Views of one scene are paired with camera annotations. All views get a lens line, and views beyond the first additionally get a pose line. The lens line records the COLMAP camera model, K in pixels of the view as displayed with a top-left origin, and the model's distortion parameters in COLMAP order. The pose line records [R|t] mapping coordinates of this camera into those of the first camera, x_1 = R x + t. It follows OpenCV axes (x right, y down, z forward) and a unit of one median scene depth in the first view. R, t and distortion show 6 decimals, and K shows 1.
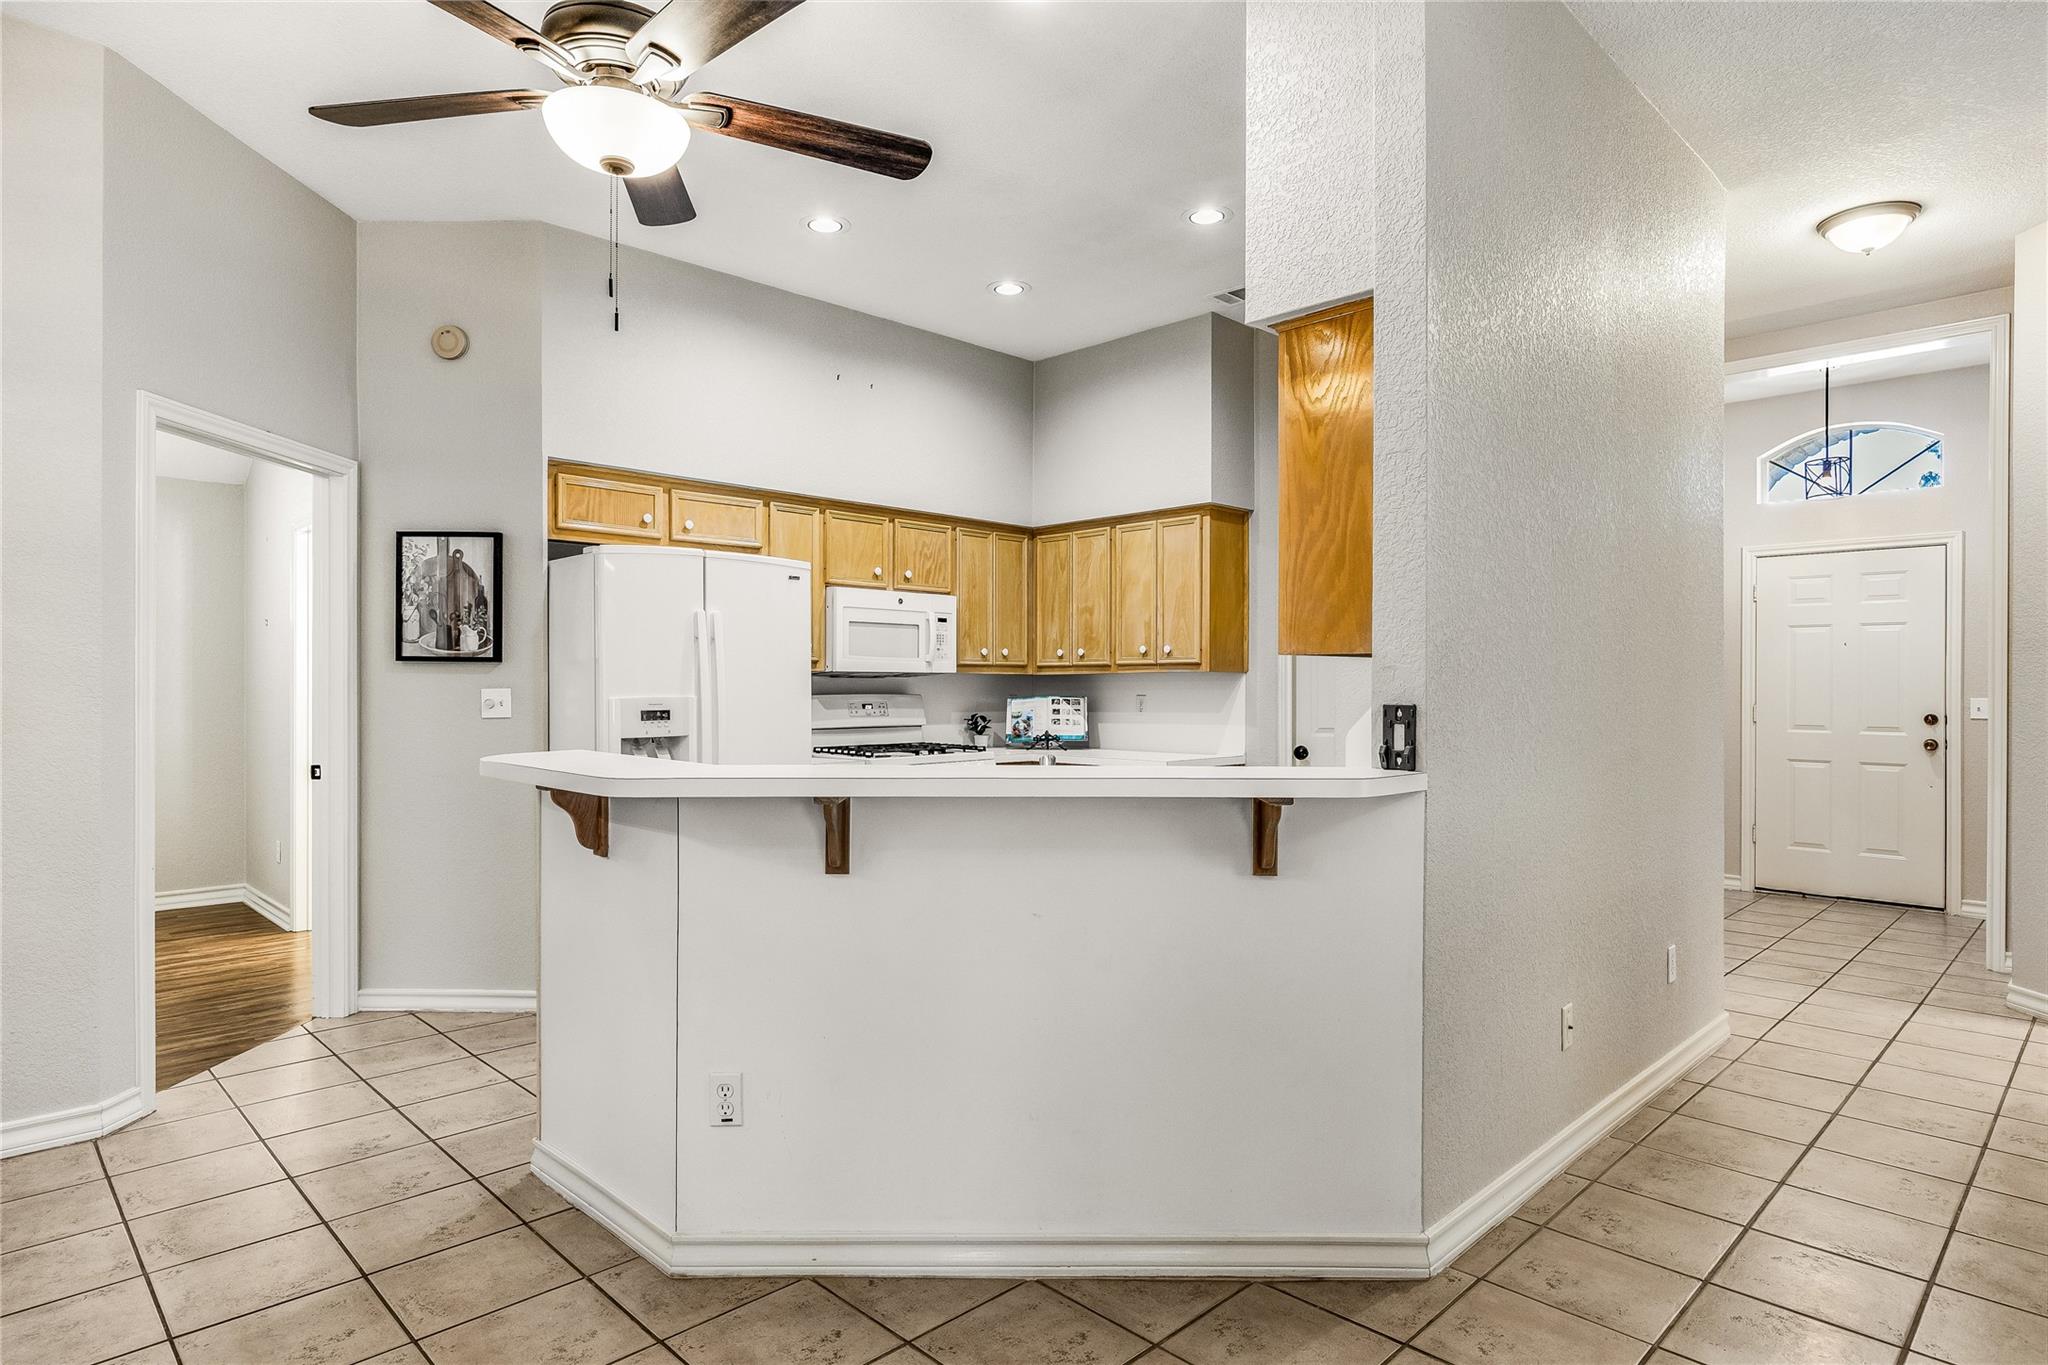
lens RADIAL K [[1117.4, 0, 1027.6], [0, 1117.4, 693.5], [0, 0, 1]] dist [-0.002813, -0.000917]
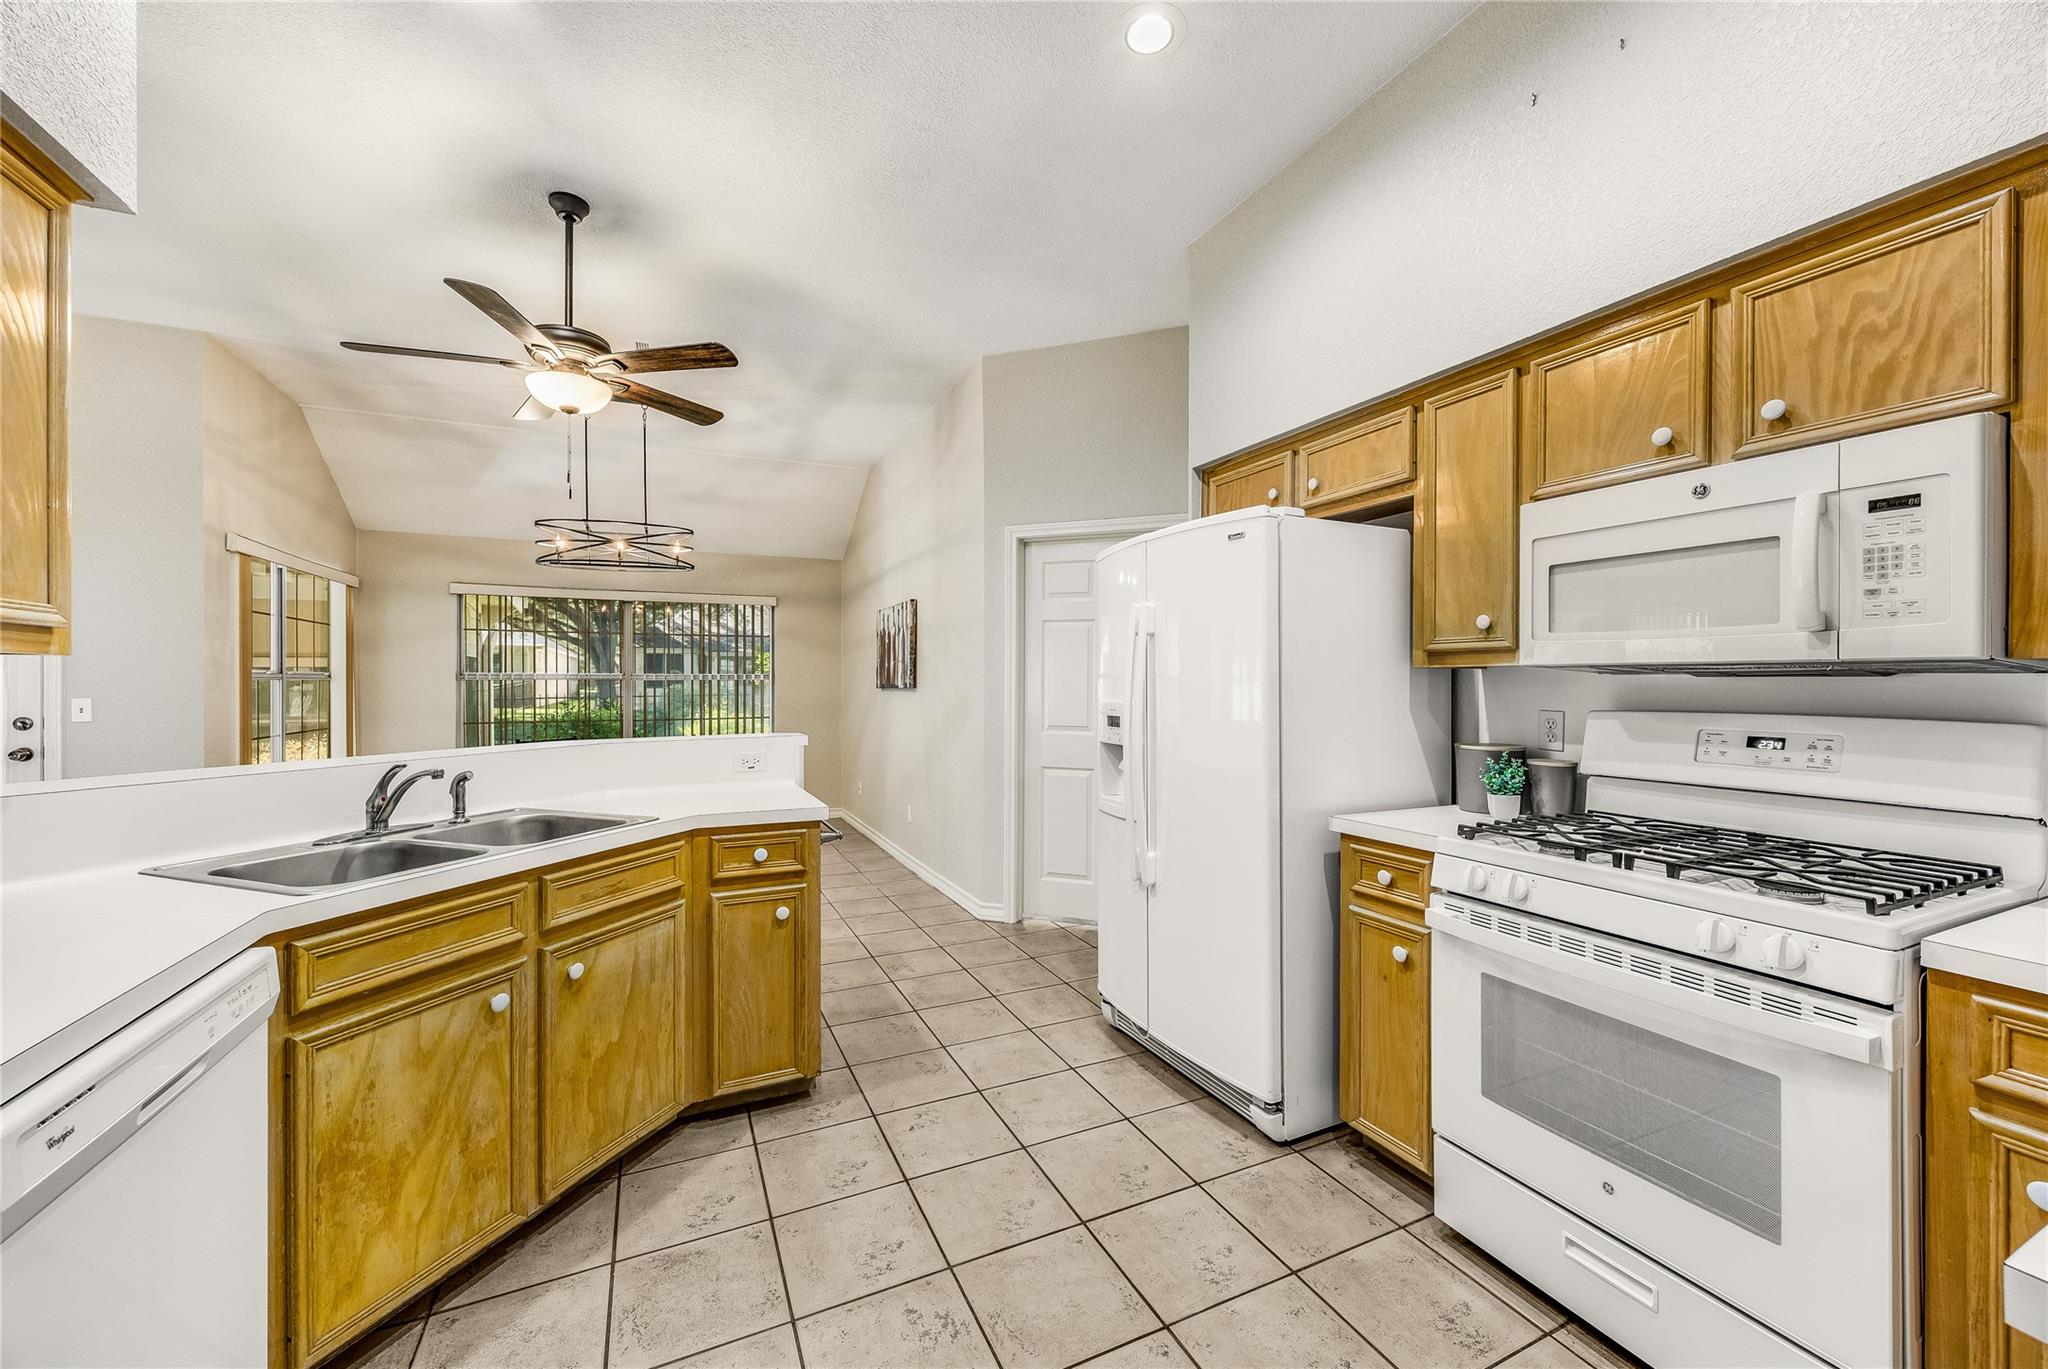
lens RADIAL K [[779.1, 0, 1020.5], [0, 779.1, 681.0], [0, 0, 1]] dist [-0.004728, 0.000953]
pose [[-0.335600, -0.001940, -0.942003, 0.223674], [-0.006978, 0.999976, 0.000426, -0.010083], [0.941979, 0.006717, -0.335605, 0.800561]]
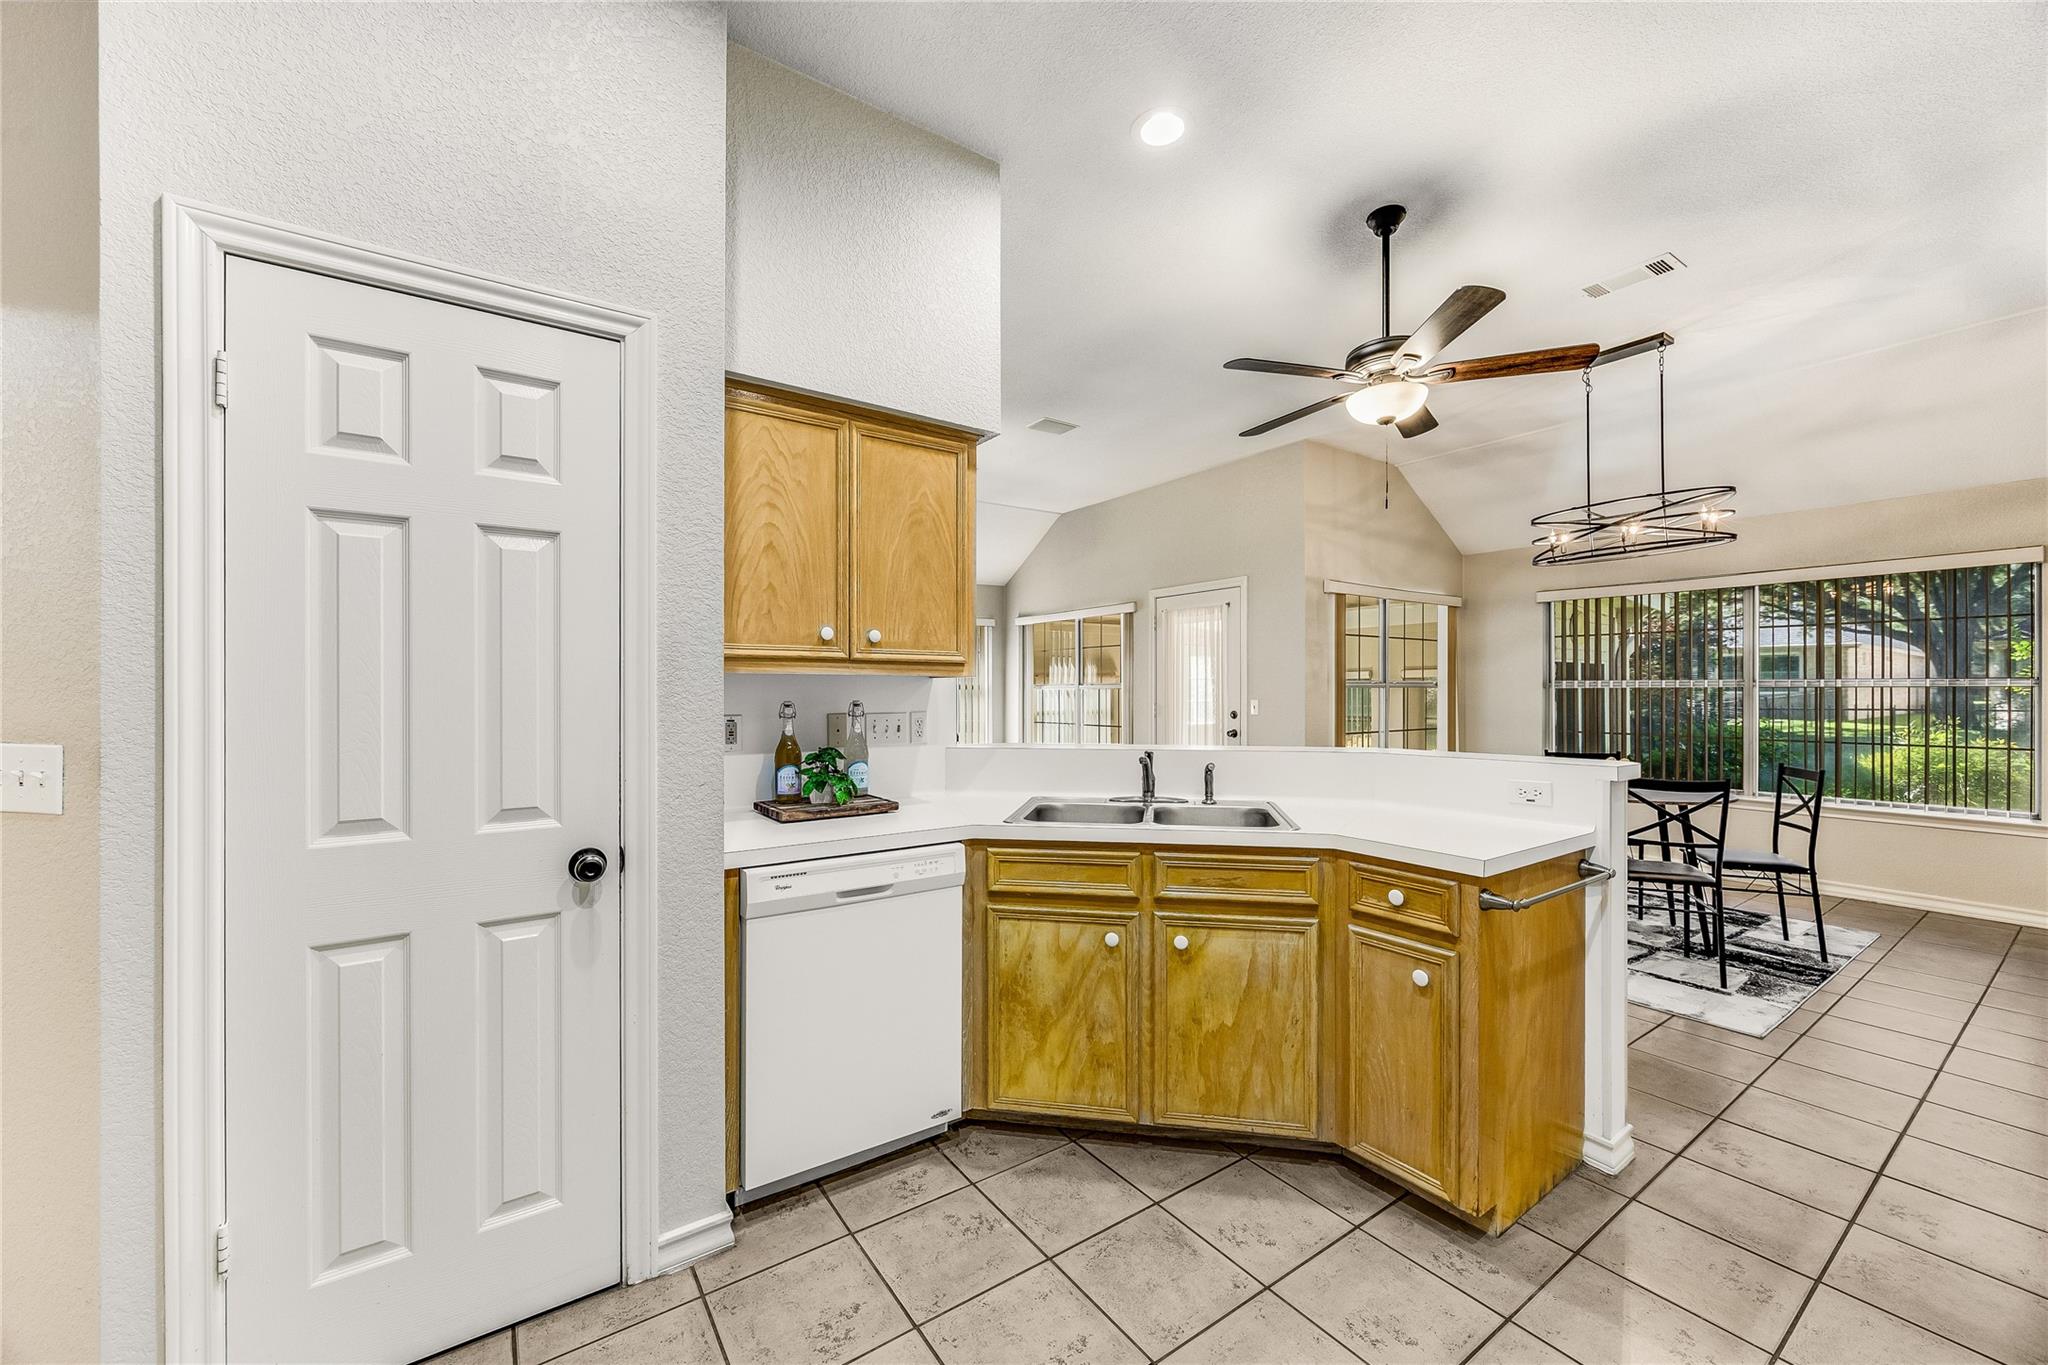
lens RADIAL K [[779.1, 0, 1034.9], [0, 779.1, 688.5], [0, 0, 1]] dist [-0.004728, 0.000953]
pose [[-0.986426, -0.001482, 0.164199, -0.002464], [-0.000313, 0.999974, 0.007149, -0.011917], [-0.164205, 0.007001, -0.986401, 0.893133]]
